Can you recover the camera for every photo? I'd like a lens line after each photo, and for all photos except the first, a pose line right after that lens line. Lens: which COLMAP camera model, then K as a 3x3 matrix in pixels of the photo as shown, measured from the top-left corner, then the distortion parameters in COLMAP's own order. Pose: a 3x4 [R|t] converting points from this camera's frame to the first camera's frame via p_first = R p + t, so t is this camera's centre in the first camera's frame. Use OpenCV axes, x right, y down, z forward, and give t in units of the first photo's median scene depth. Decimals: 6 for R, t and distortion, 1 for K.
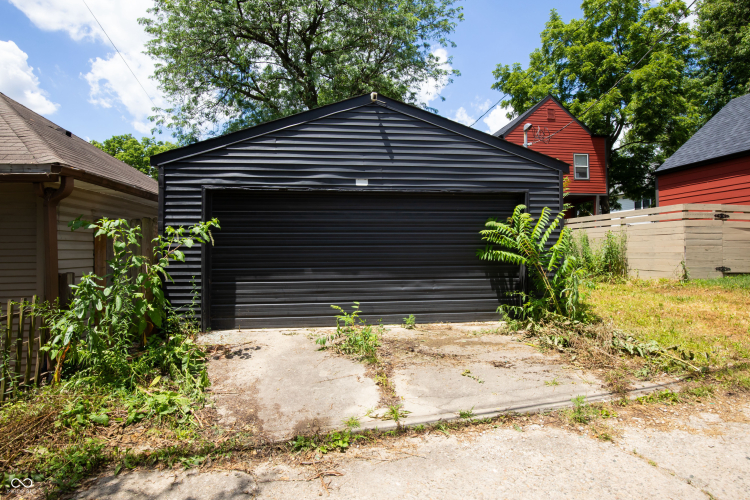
lens RADIAL K [[375.0, 0, 375.0], [0, 375.0, 250.0], [0, 0, 1]] dist [-0.027636, 0.000283]
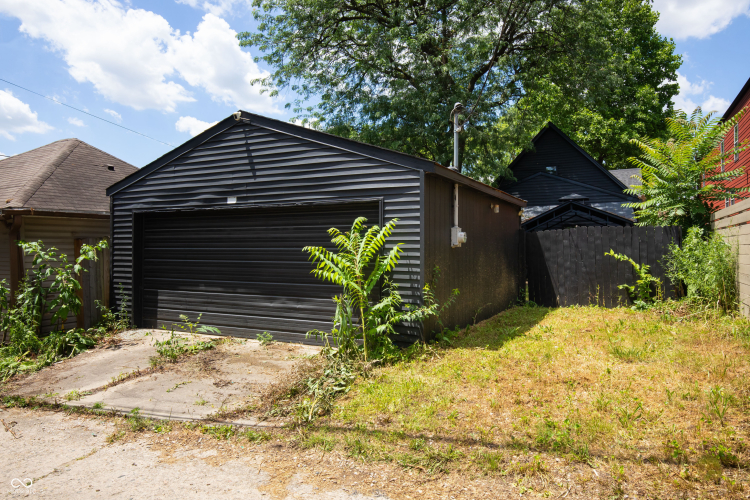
lens RADIAL K [[487.5, 0, 375.0], [0, 487.5, 250.0], [0, 0, 1]] dist [0.002451, -0.000524]
pose [[0.839904, 0.007320, -0.542685, 1.041704], [-0.005418, 0.999972, 0.005102, -0.050906], [0.542708, -0.001345, 0.839921, 0.074753]]
